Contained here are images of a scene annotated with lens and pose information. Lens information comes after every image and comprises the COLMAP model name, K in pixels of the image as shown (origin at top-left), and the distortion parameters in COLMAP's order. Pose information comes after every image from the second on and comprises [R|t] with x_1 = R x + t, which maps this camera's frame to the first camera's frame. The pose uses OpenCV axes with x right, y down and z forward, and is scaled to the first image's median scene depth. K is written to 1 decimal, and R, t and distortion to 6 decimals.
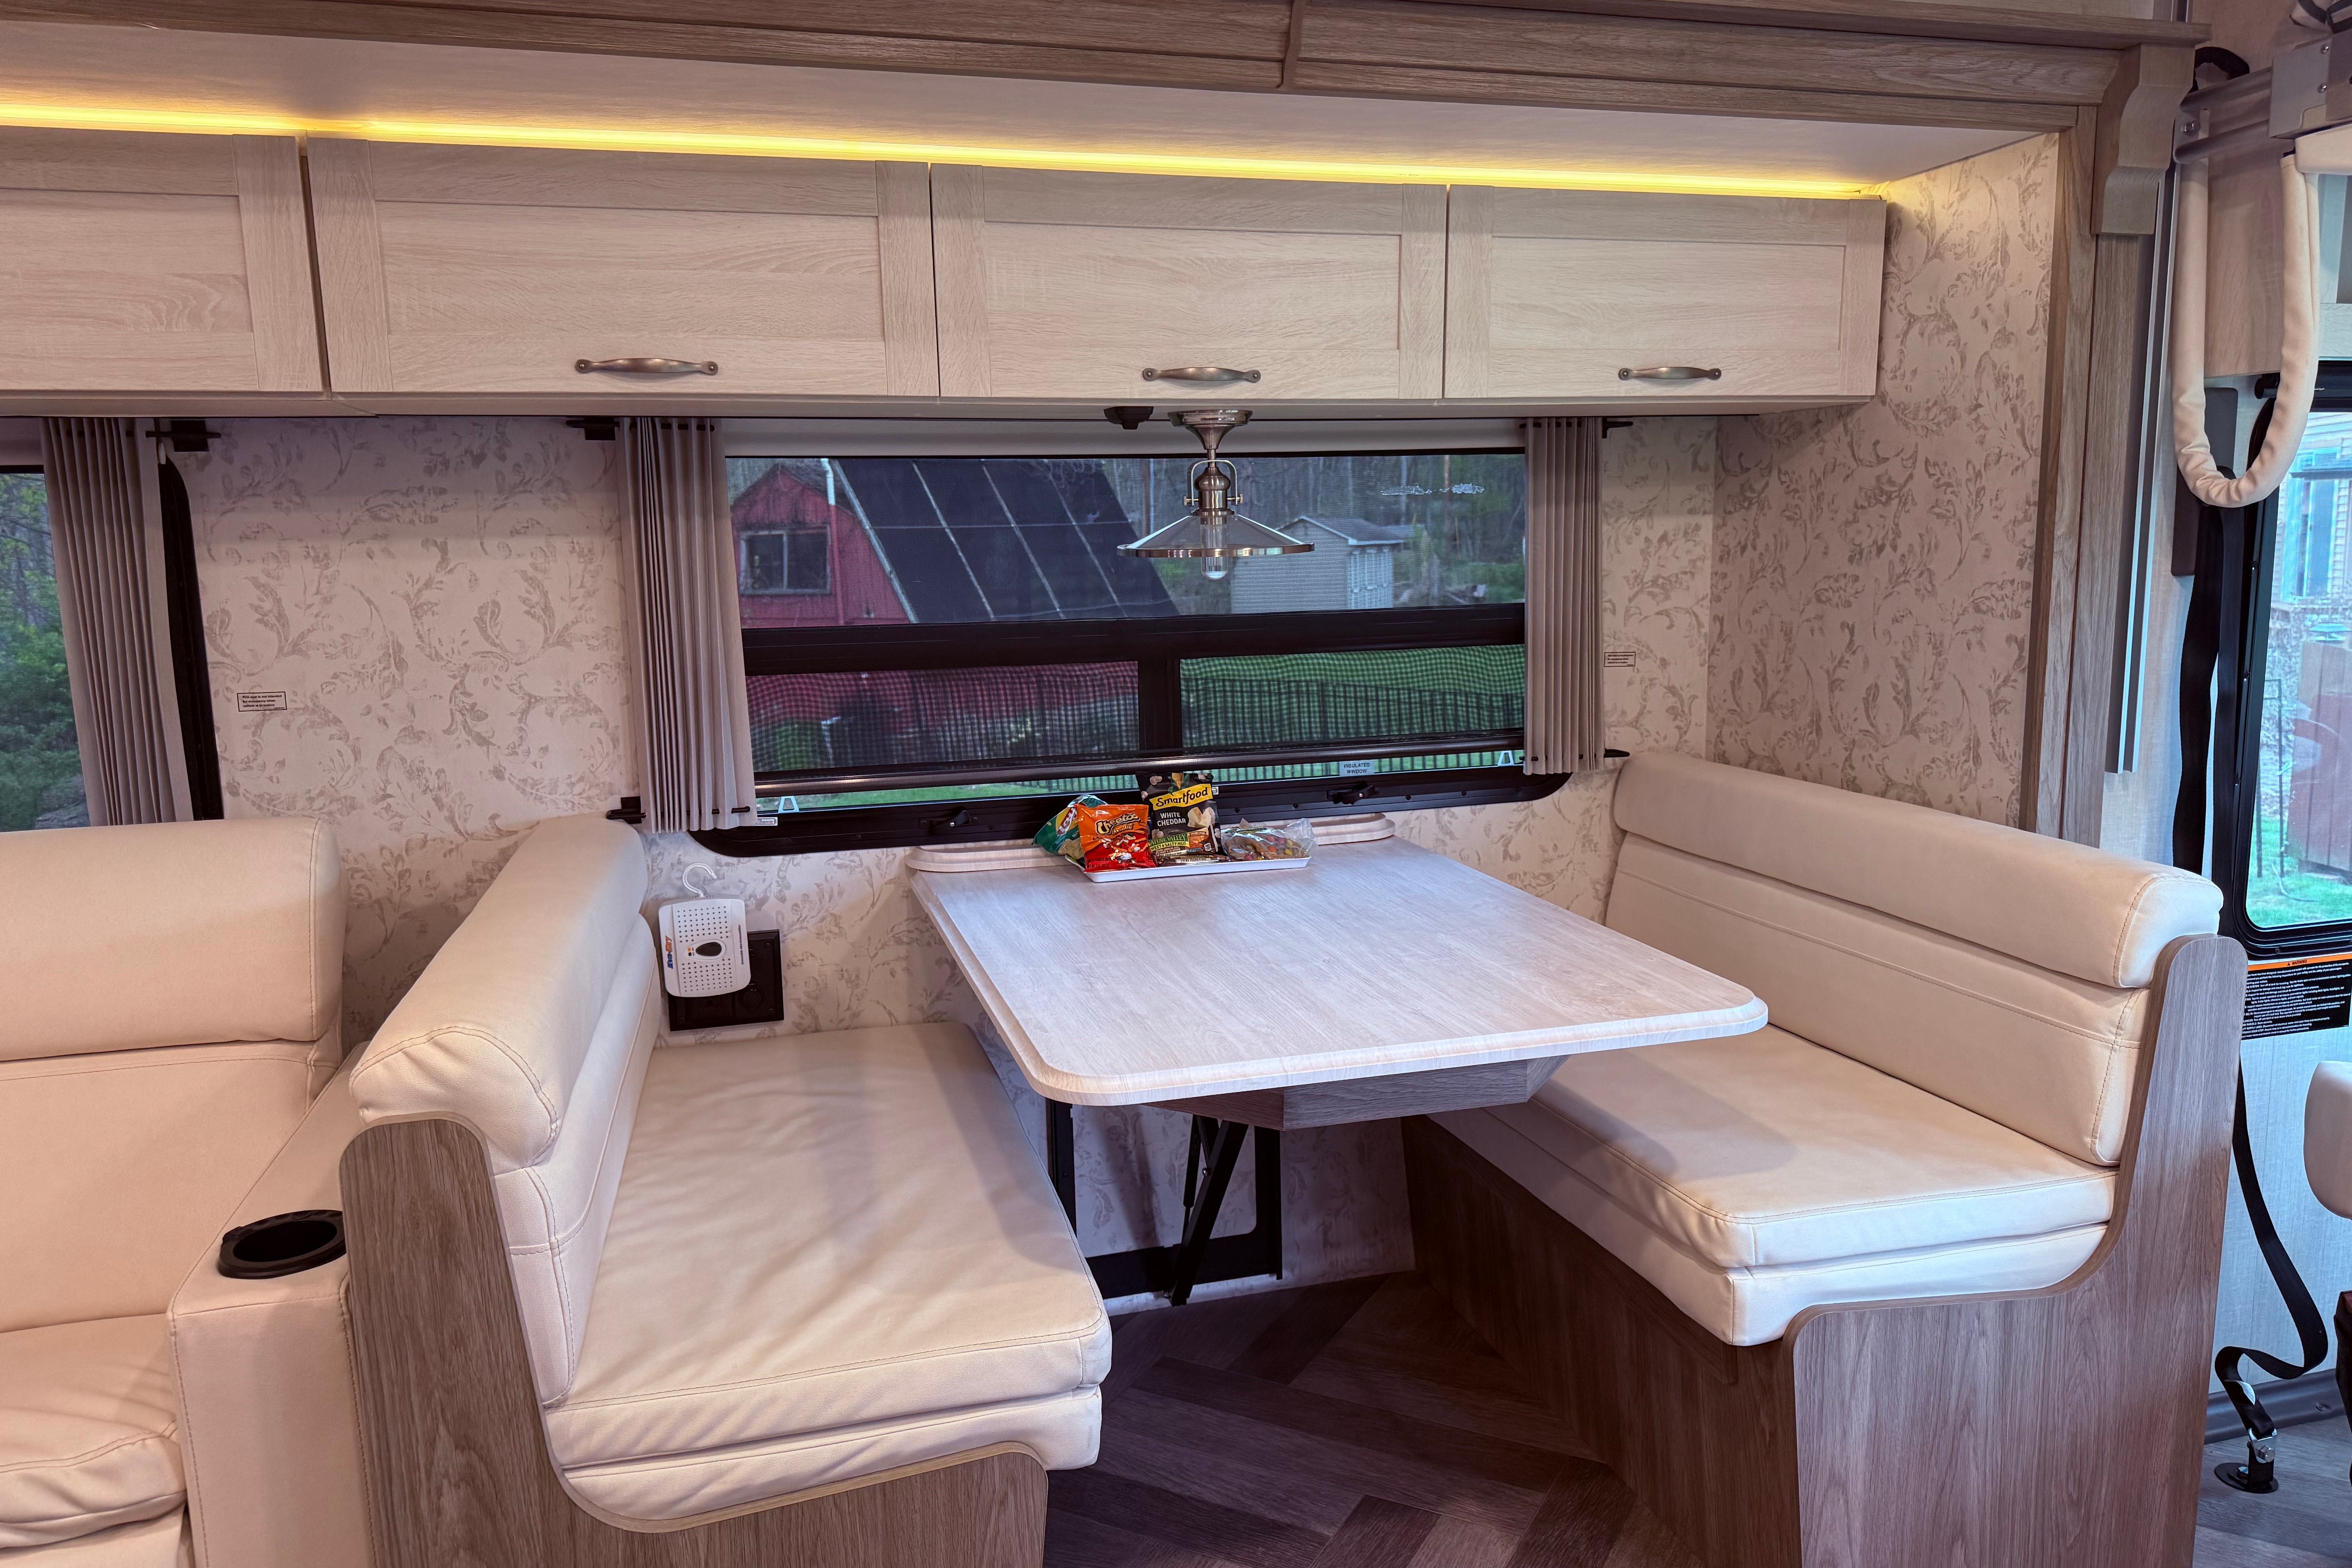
lens RADIAL K [[1677.4, 0, 1188.1], [0, 1677.4, 792.3], [0, 0, 1]] dist [0.009597, -0.002805]
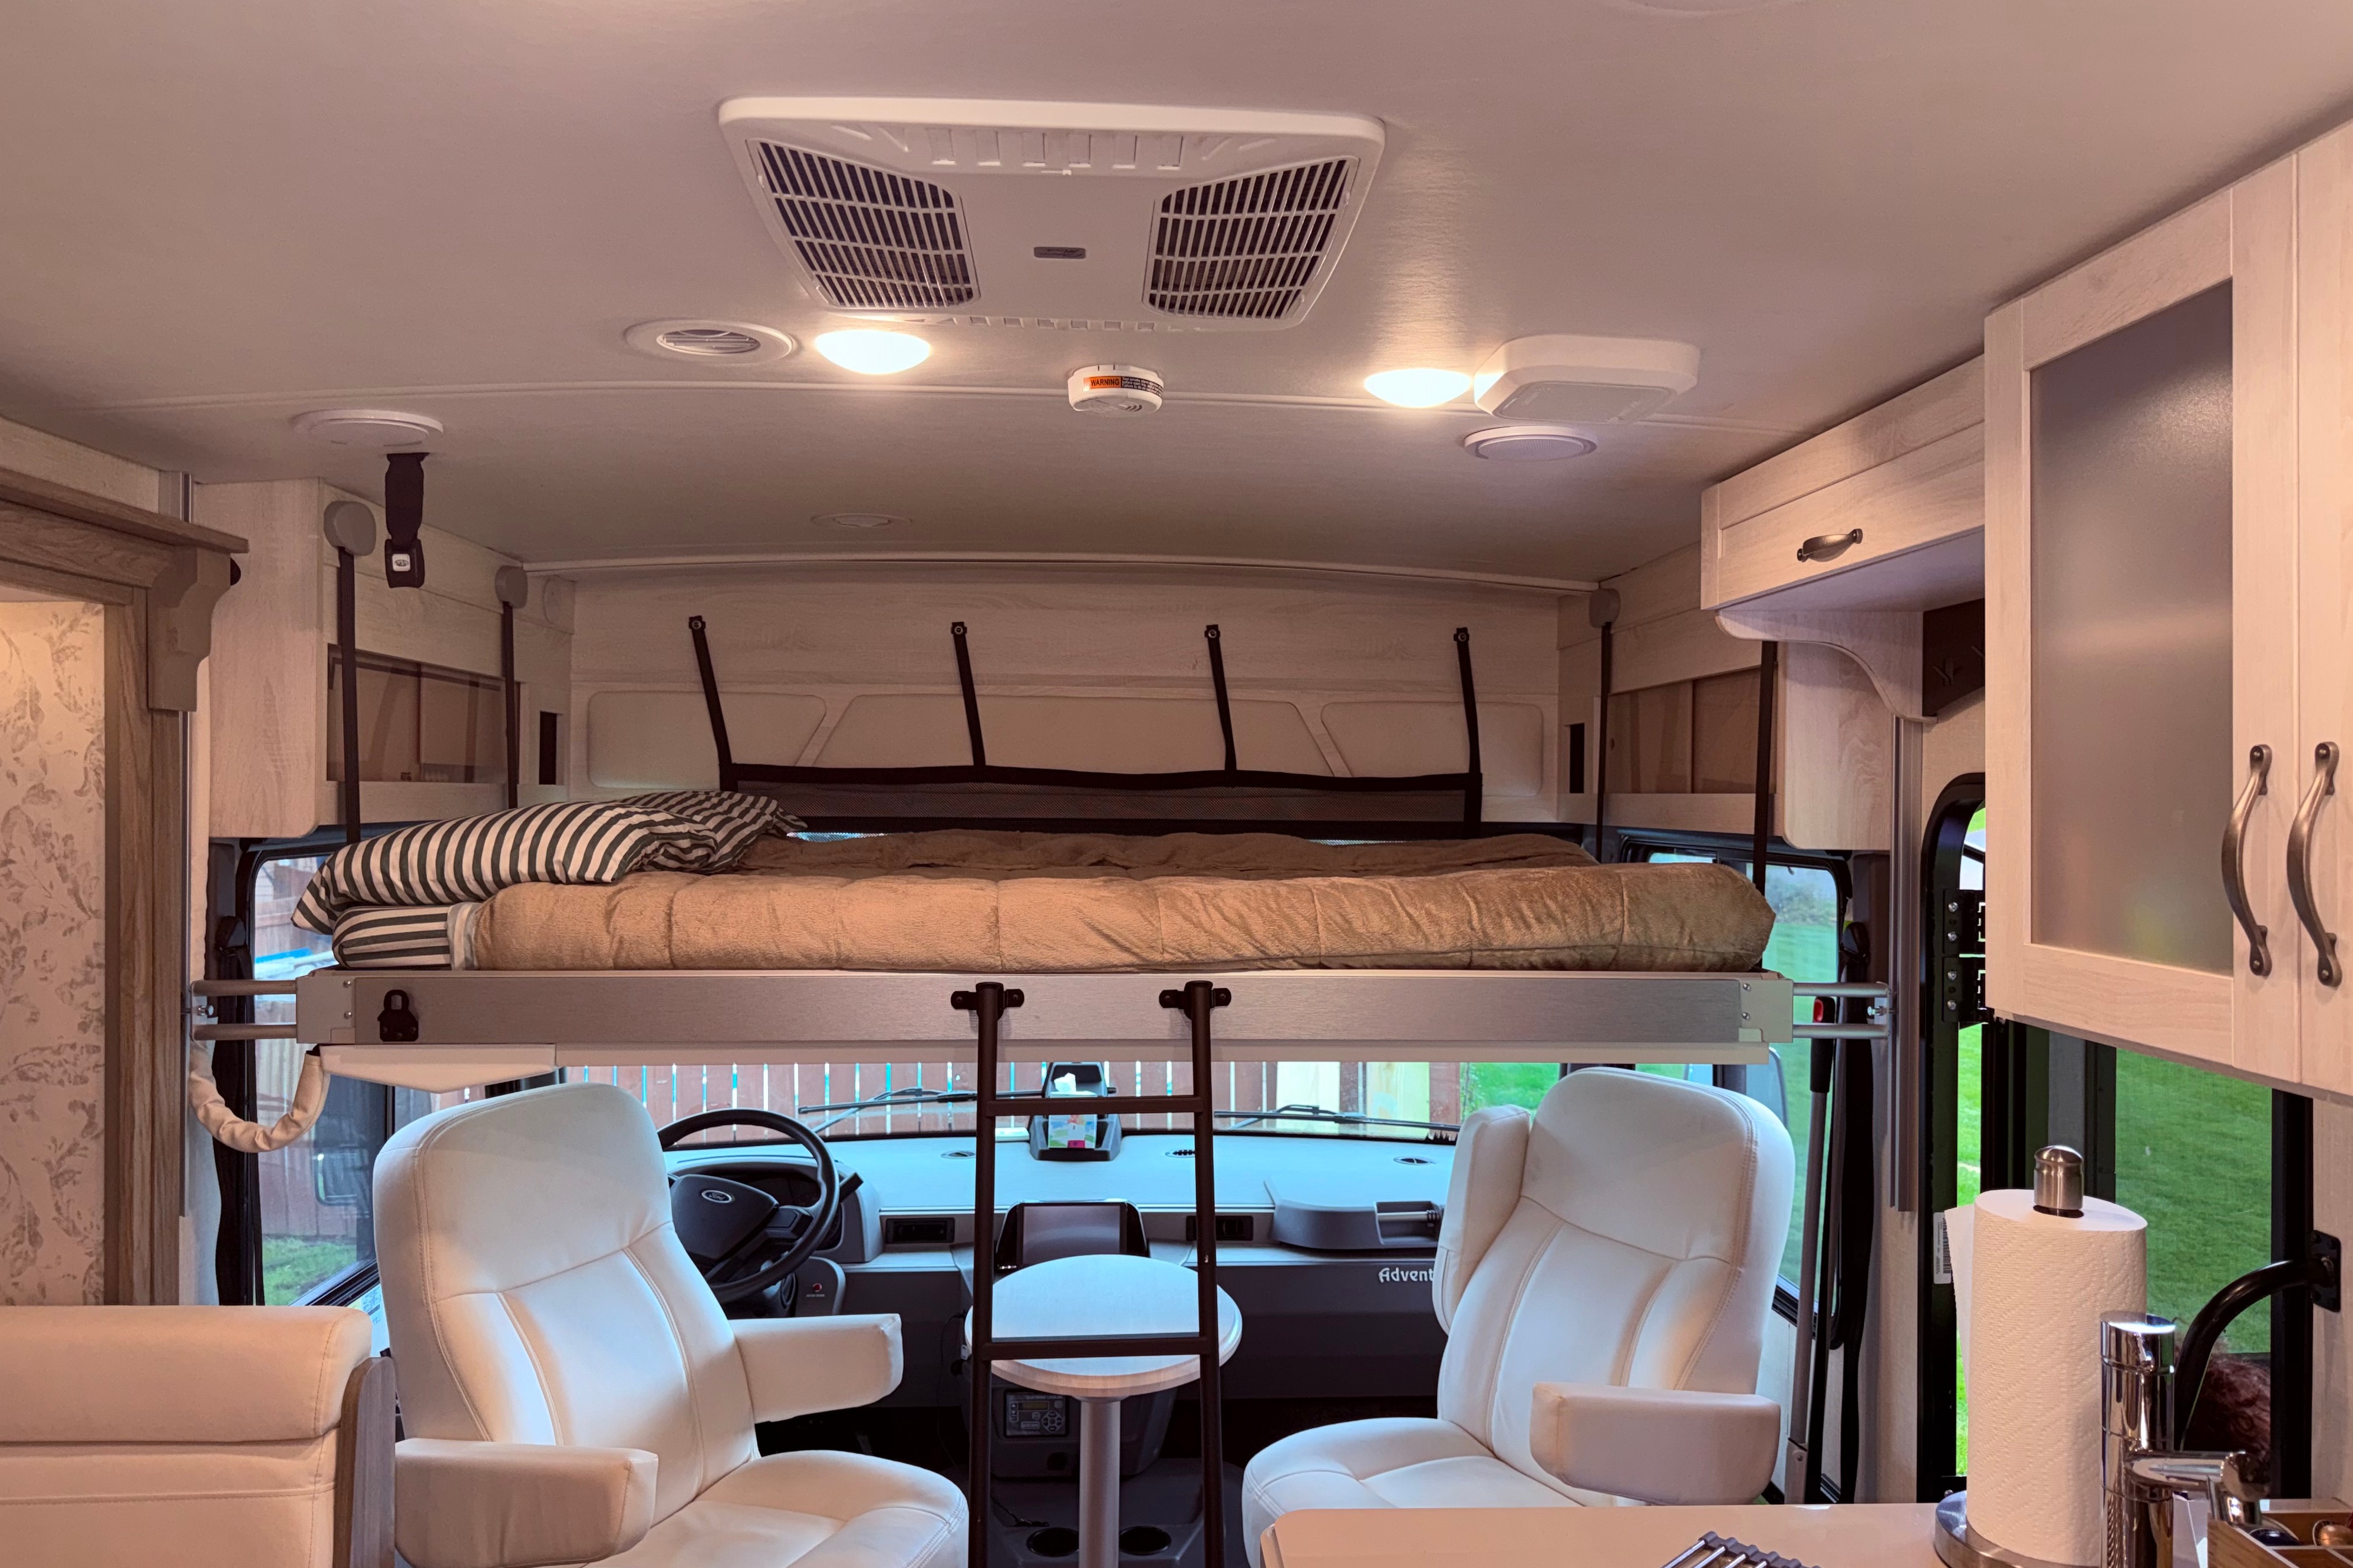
lens RADIAL K [[1677.9, 0, 1188.6], [0, 1677.9, 792.3], [0, 0, 1]] dist [0.009597, -0.002805]
pose [[0.219902, 0.019194, 0.975333, -0.304141], [0.144137, 0.988193, -0.051944, -0.125591], [-0.964815, 0.152004, 0.214539, 0.160337]]
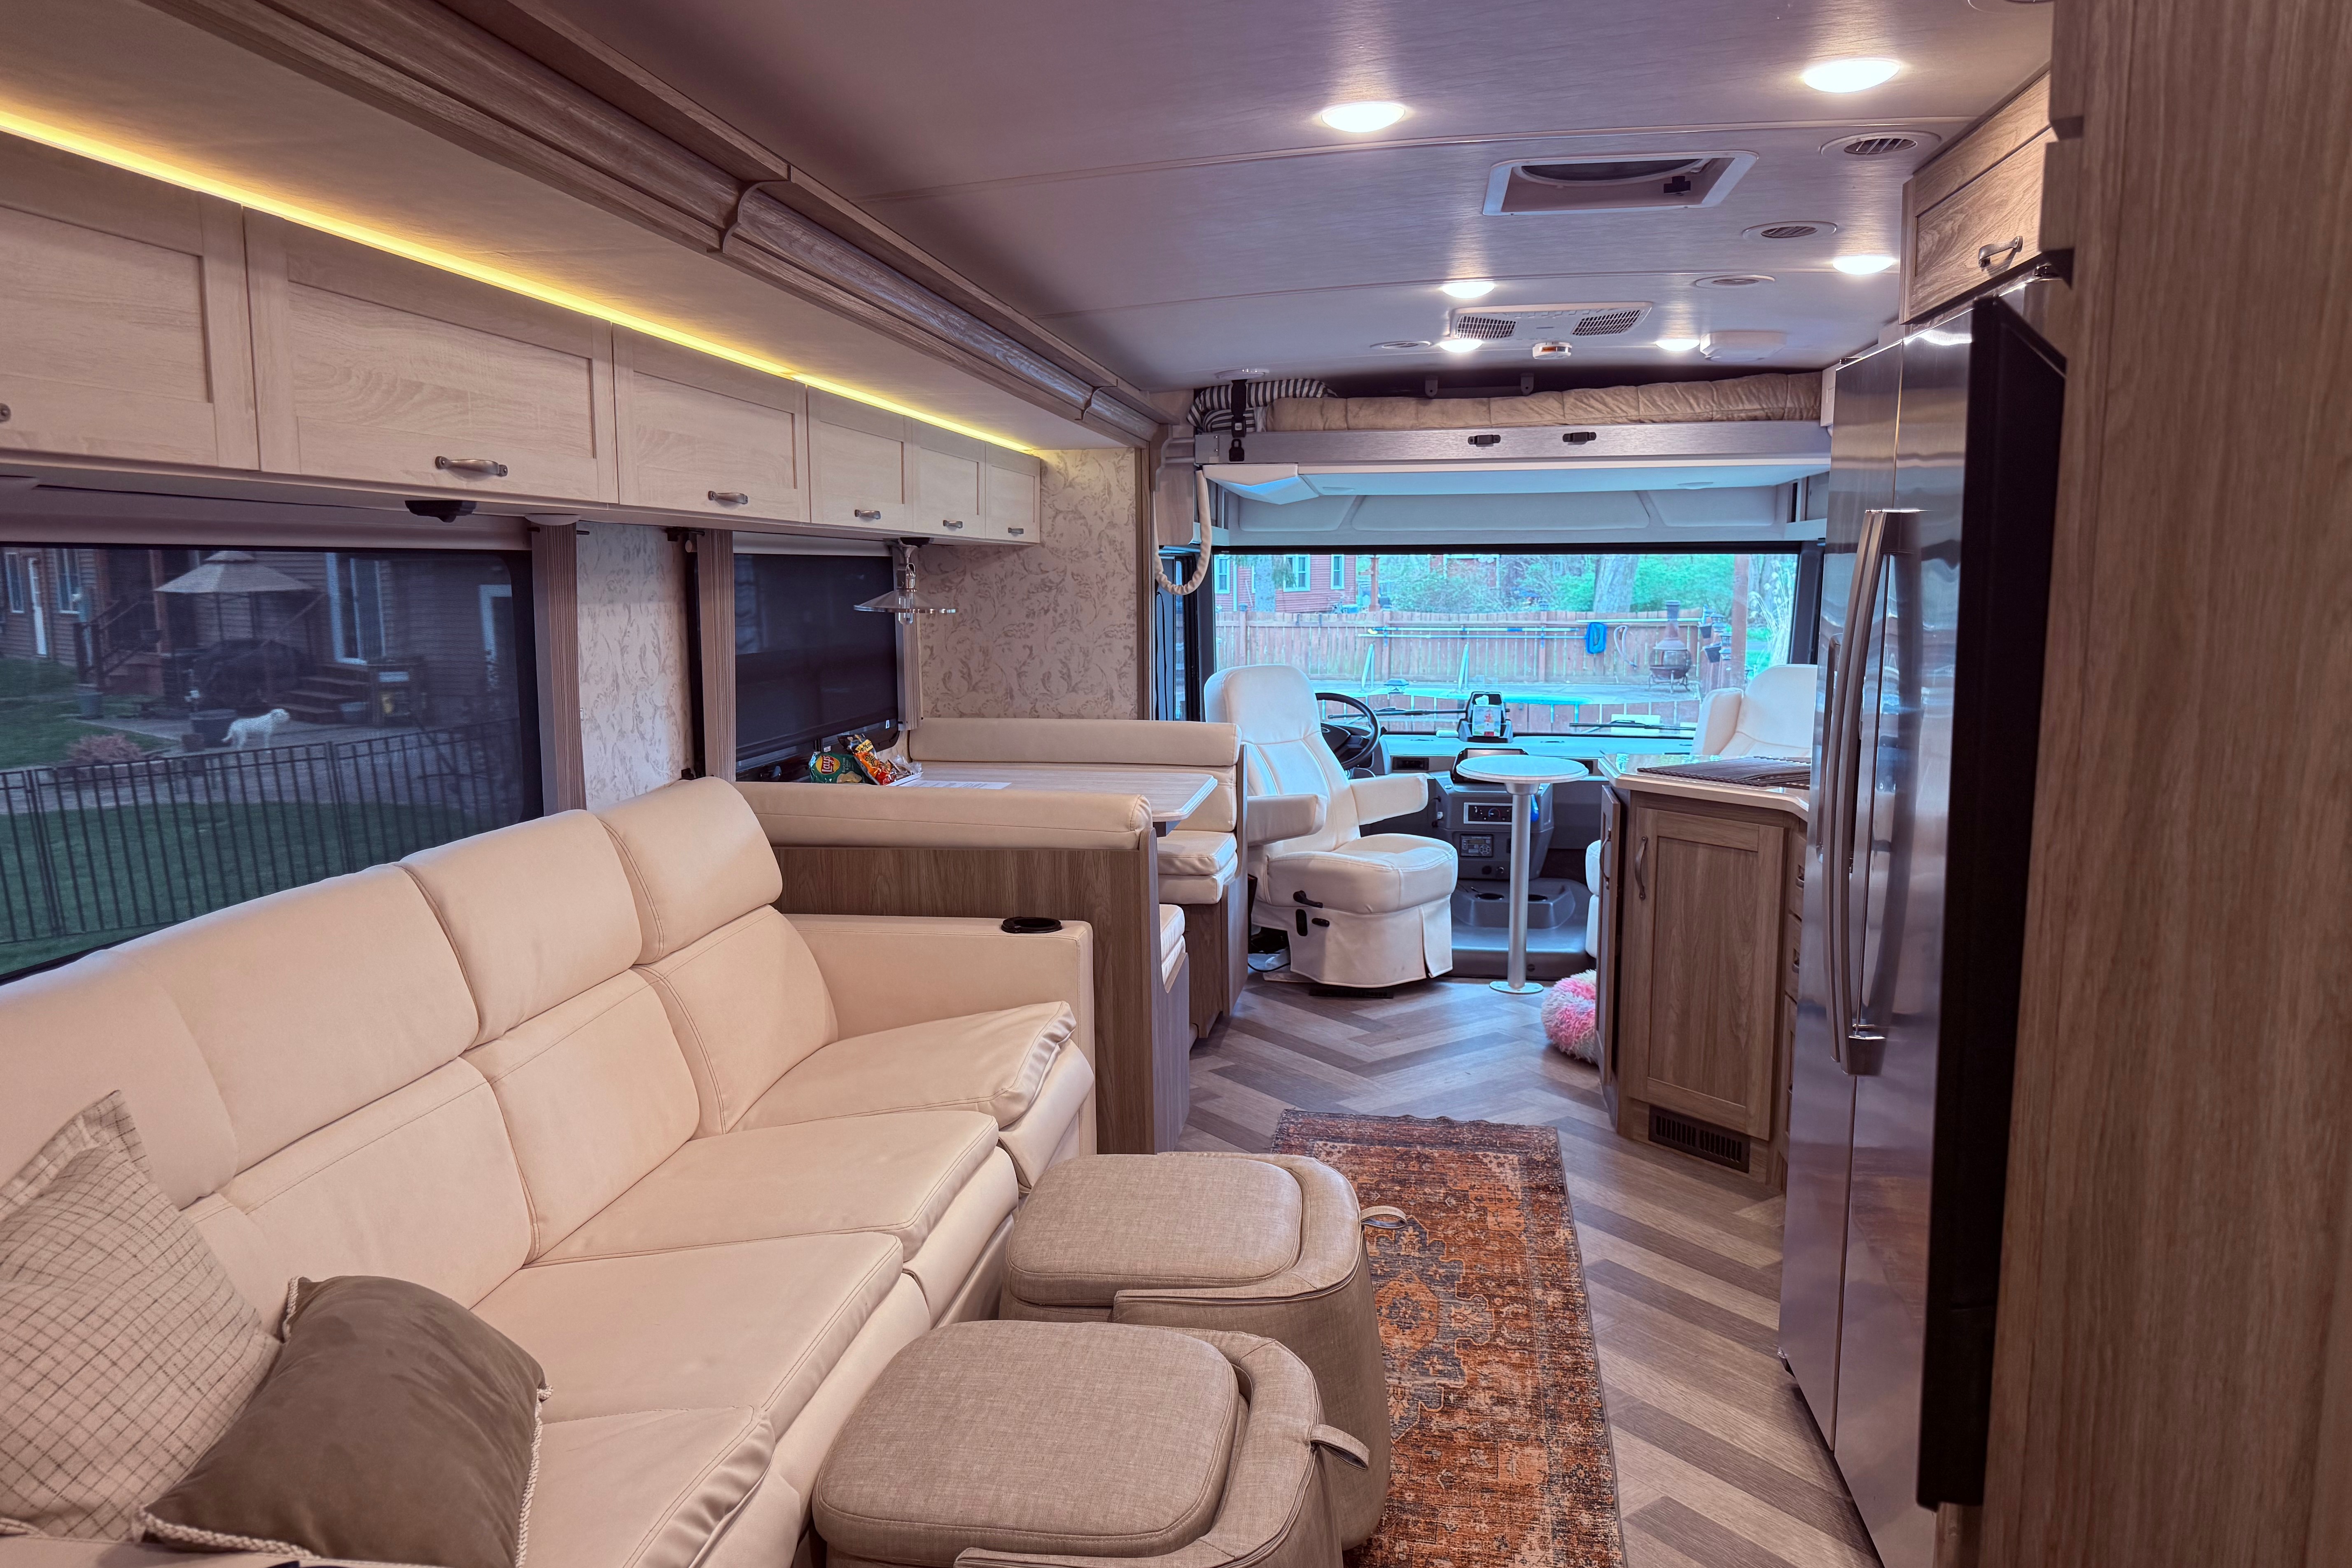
lens RADIAL K [[1632.3, 0, 1176.0], [0, 1632.3, 784.0], [0, 0, 1]] dist [0.109386, -0.001578]
pose [[0.414332, -0.096702, 0.904974, -1.660415], [0.137507, 0.989576, 0.042786, 0.014693], [-0.899678, 0.106712, 0.423311, -0.057746]]
